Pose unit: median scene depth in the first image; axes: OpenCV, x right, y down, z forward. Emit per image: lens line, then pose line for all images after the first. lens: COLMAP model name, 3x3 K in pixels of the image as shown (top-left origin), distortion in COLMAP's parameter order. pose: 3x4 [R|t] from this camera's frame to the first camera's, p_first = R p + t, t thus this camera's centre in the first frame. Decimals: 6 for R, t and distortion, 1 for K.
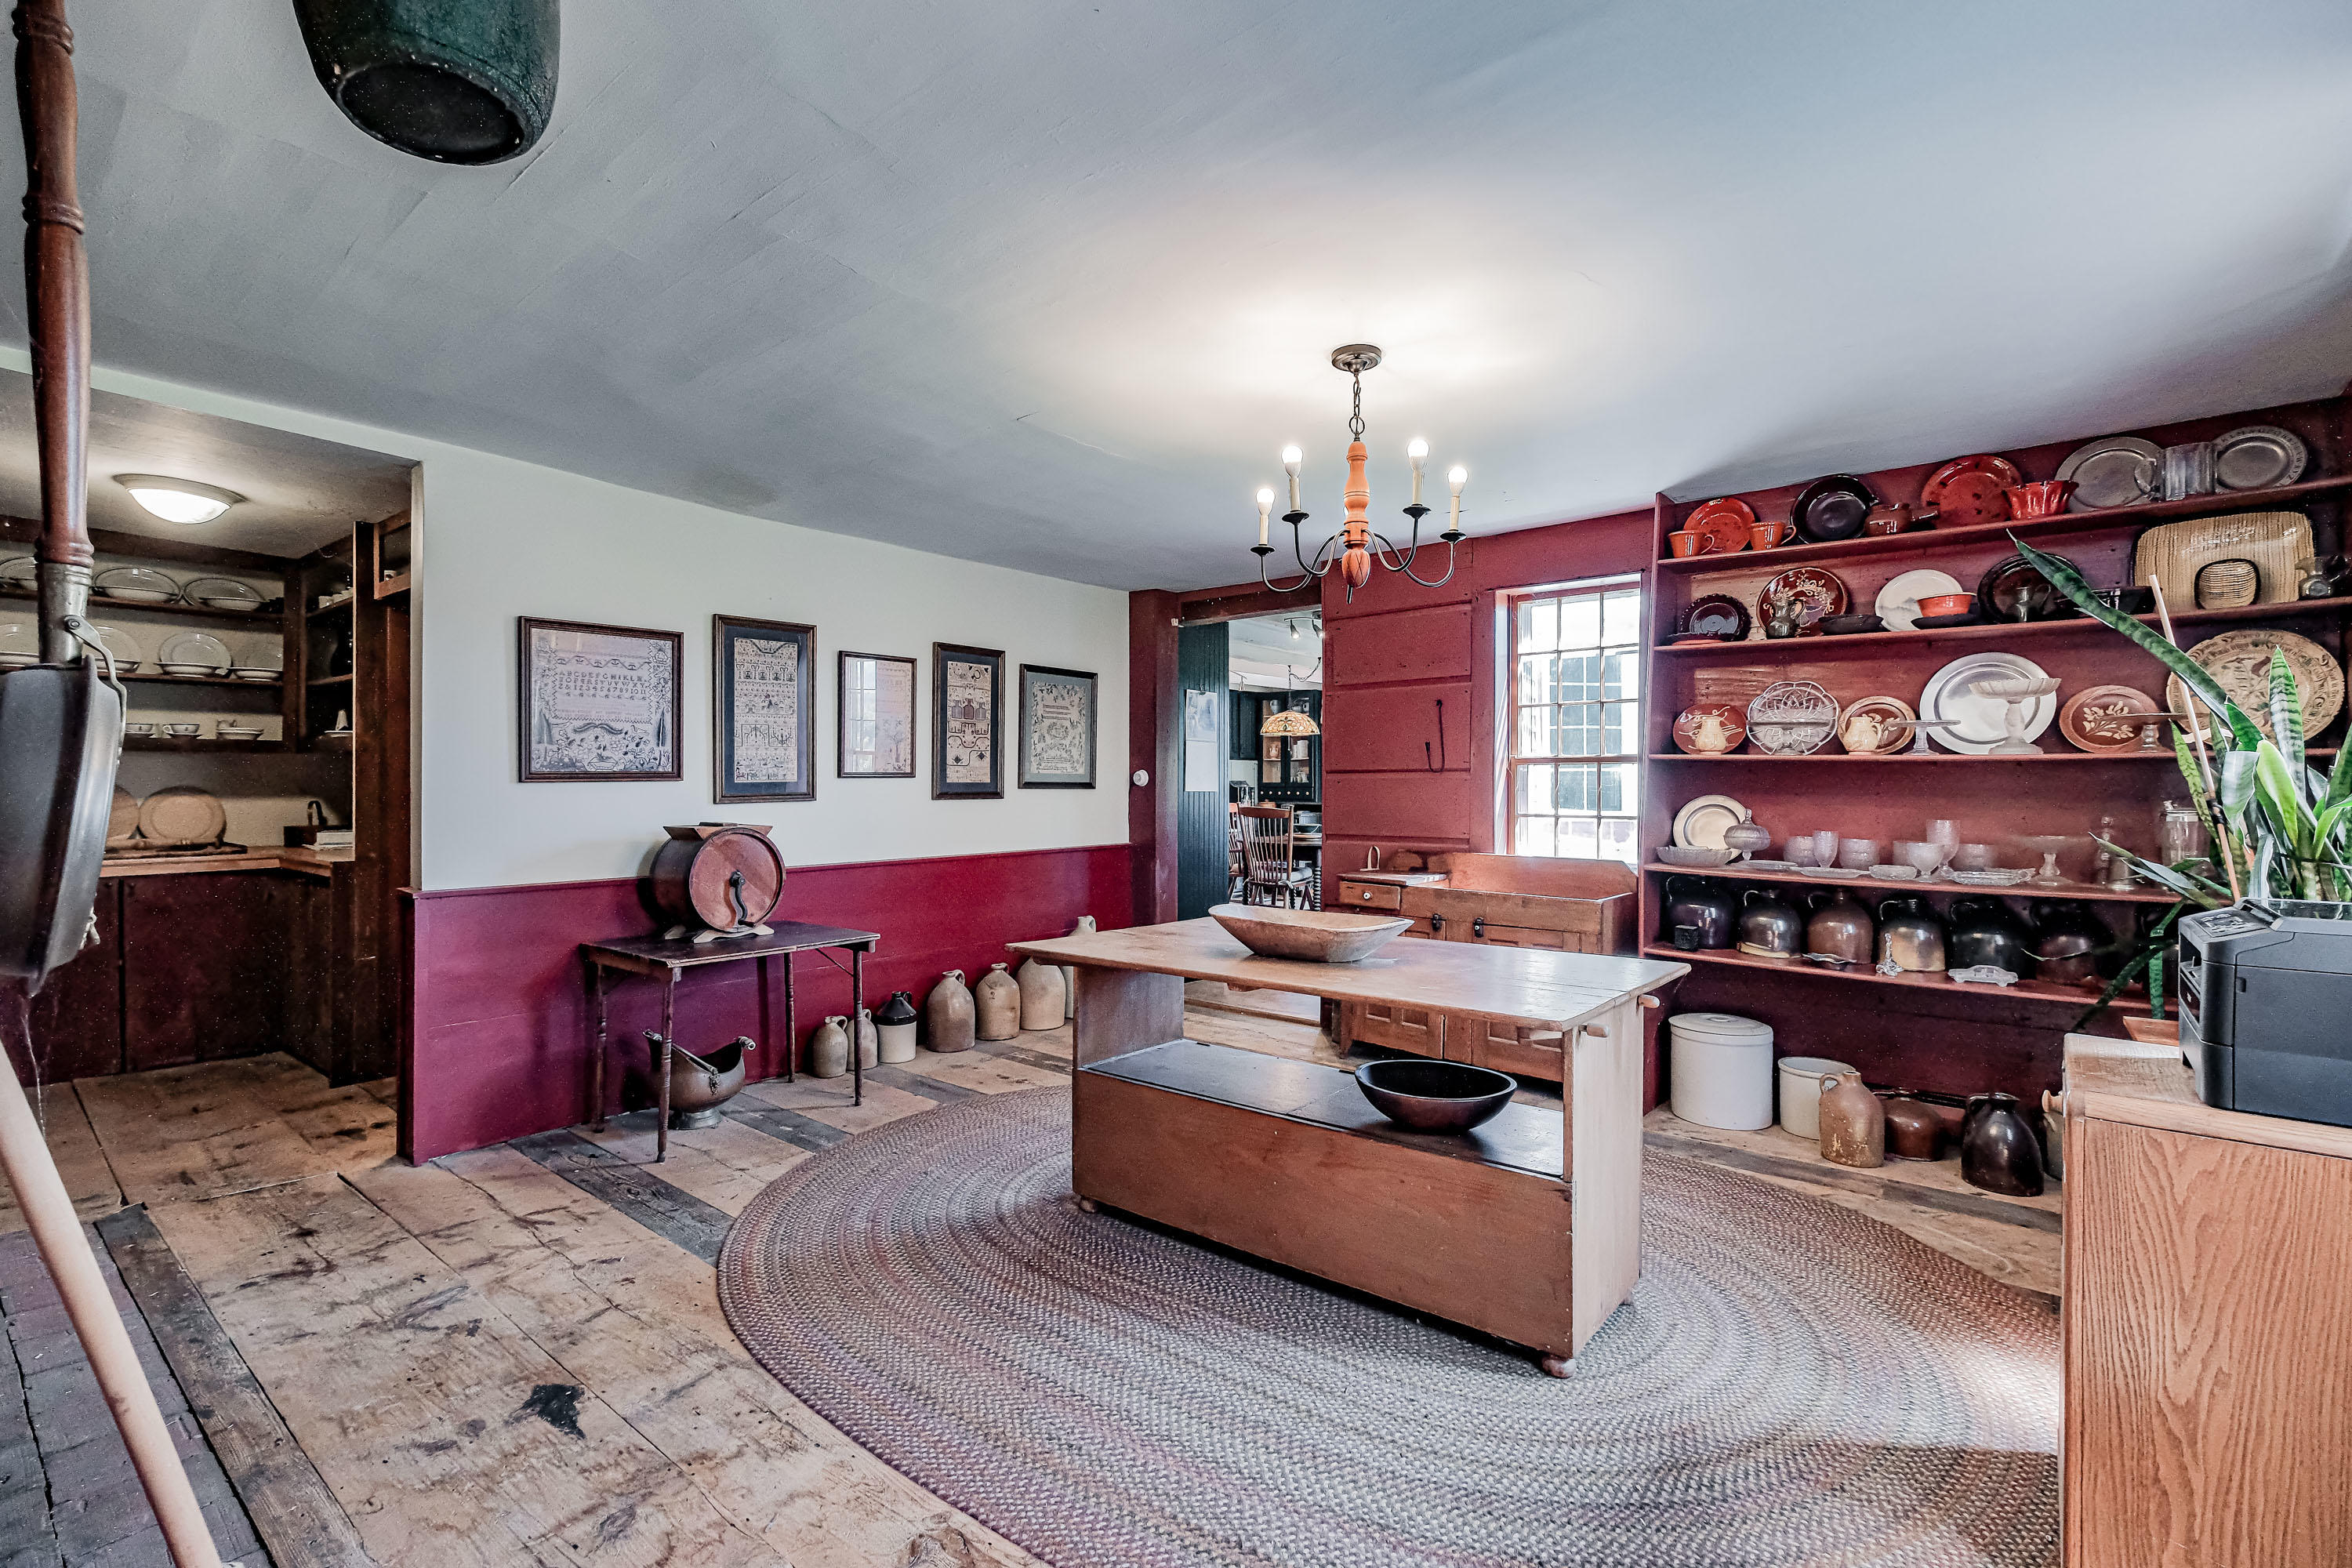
lens RADIAL K [[1072.5, 0, 1173.6], [0, 1072.5, 786.7], [0, 0, 1]] dist [0.000010, -0.000099]
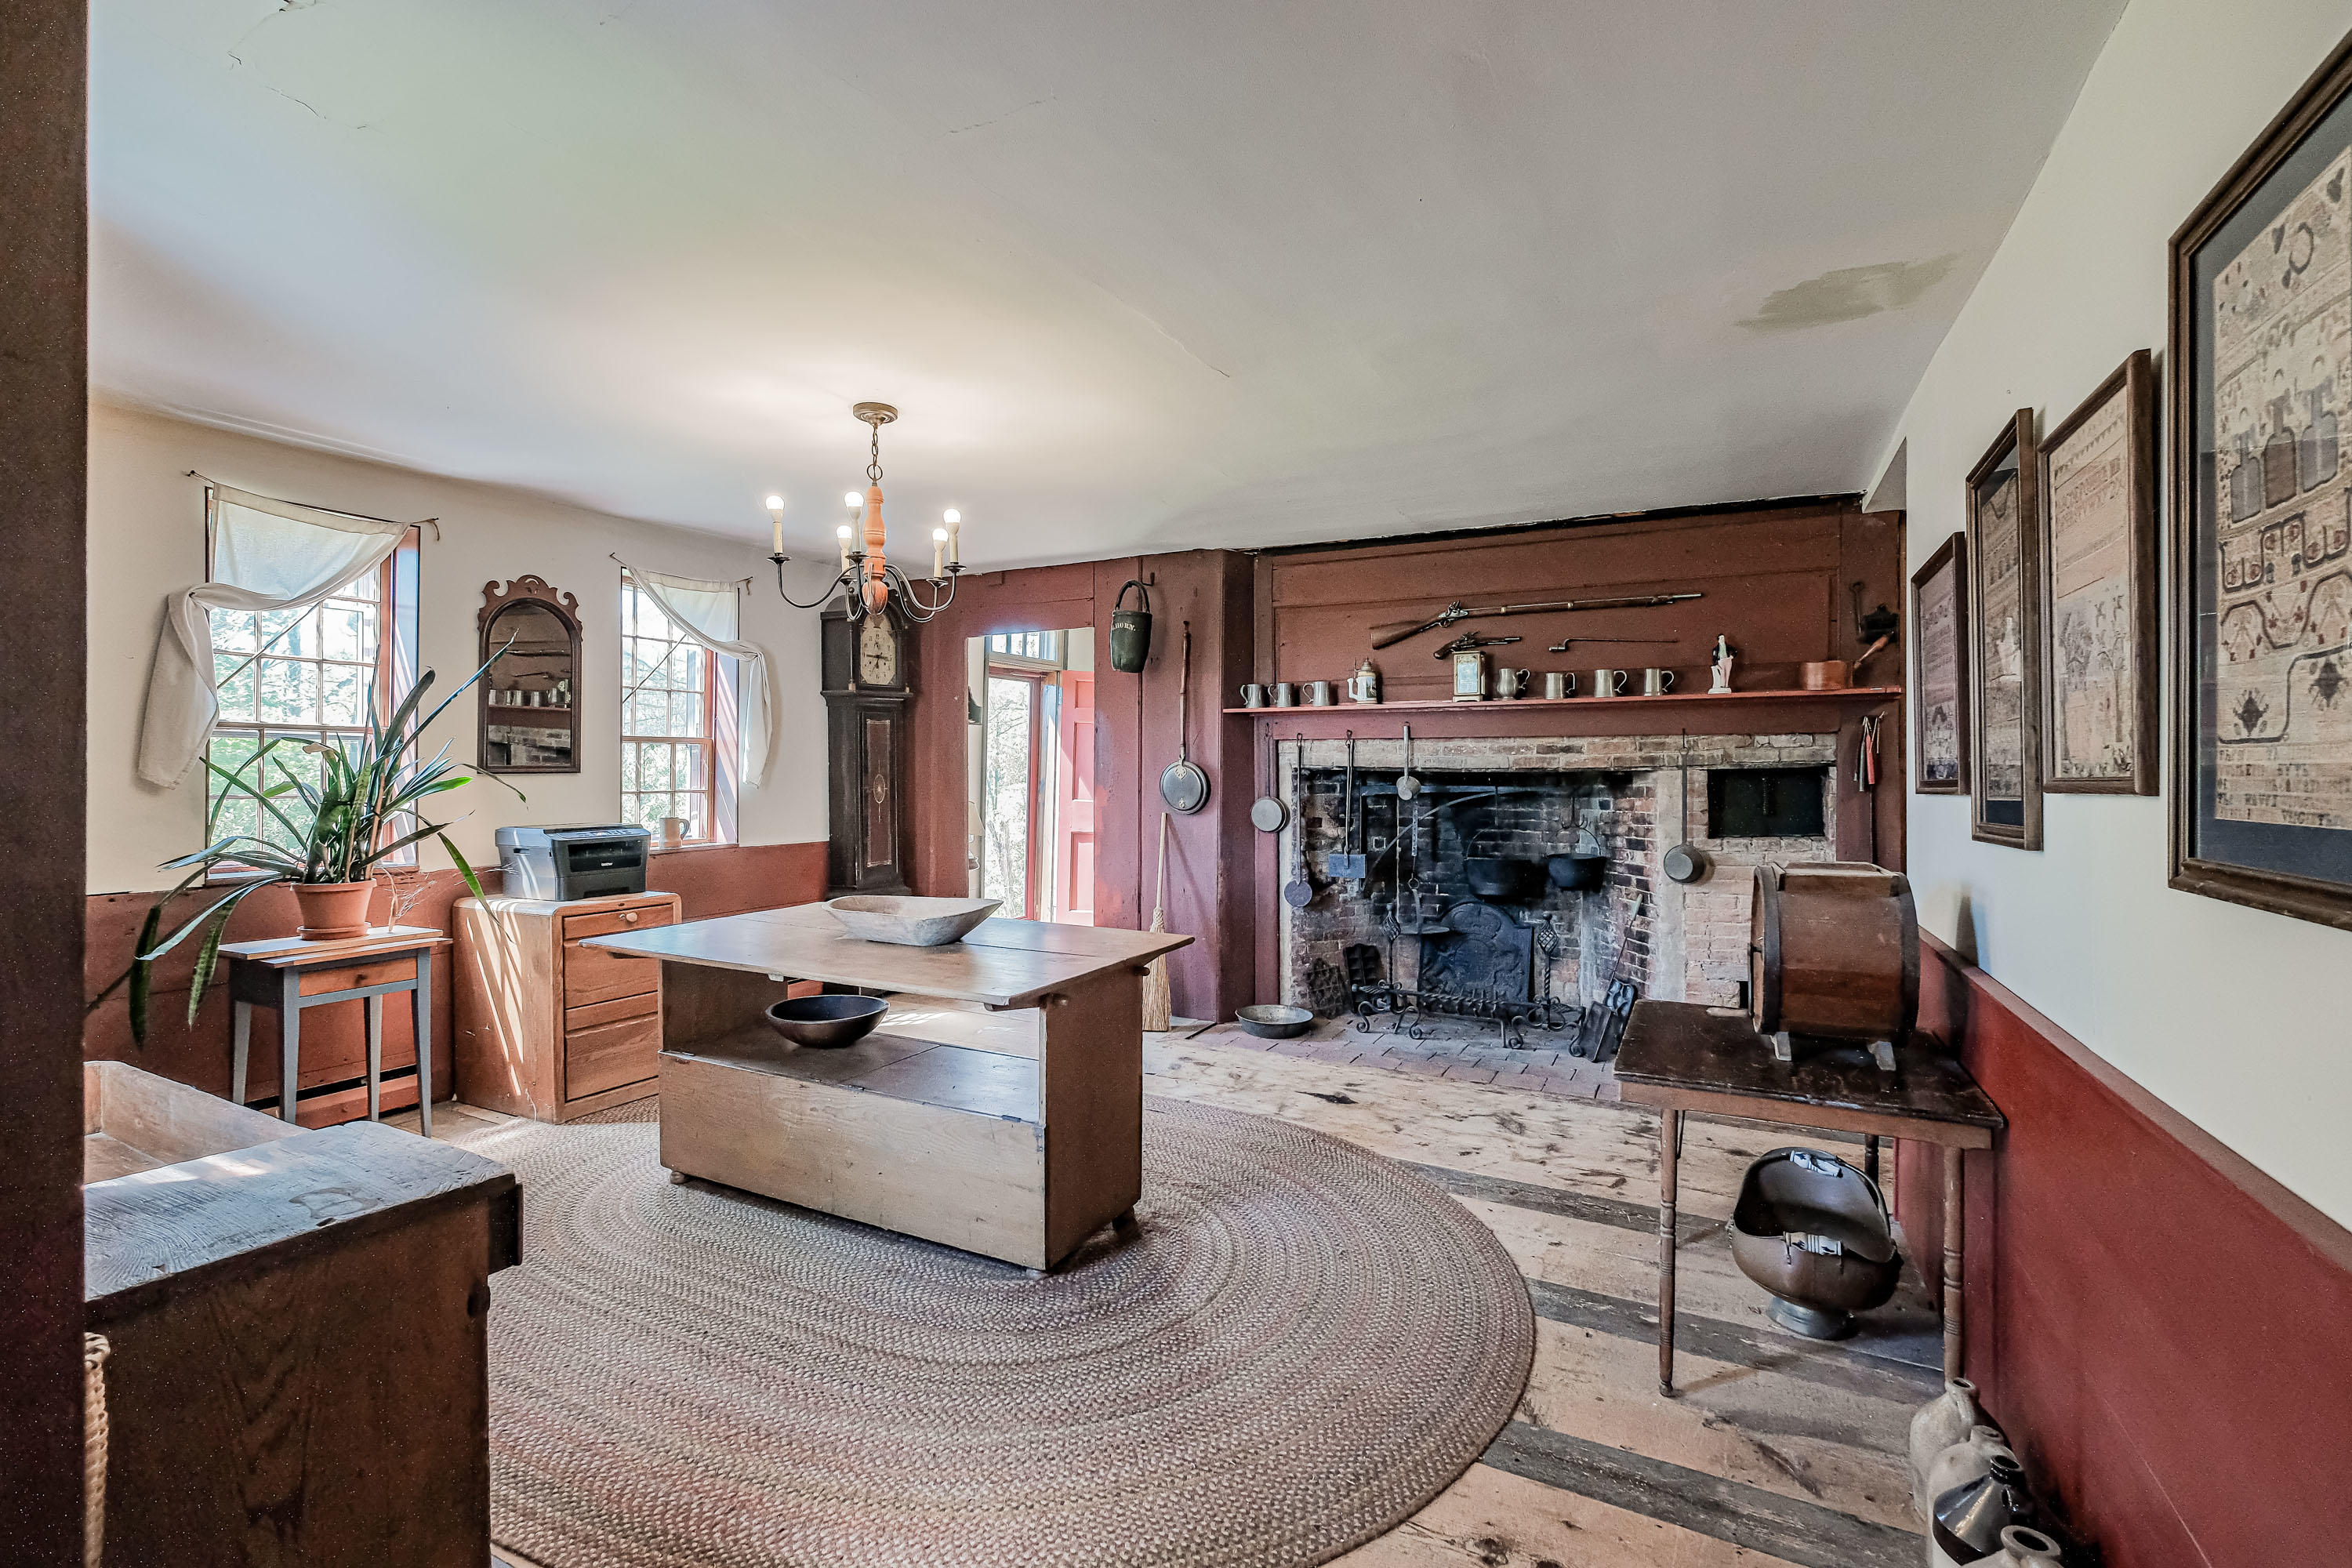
lens RADIAL K [[1072.5, 0, 1173.1], [0, 1072.5, 777.3], [0, 0, 1]] dist [0.000010, -0.000099]
pose [[-0.979303, -0.006352, -0.202298, 0.093166], [-0.008085, 0.999937, 0.007739, -0.024932], [0.202236, 0.009215, -0.979294, 2.245943]]
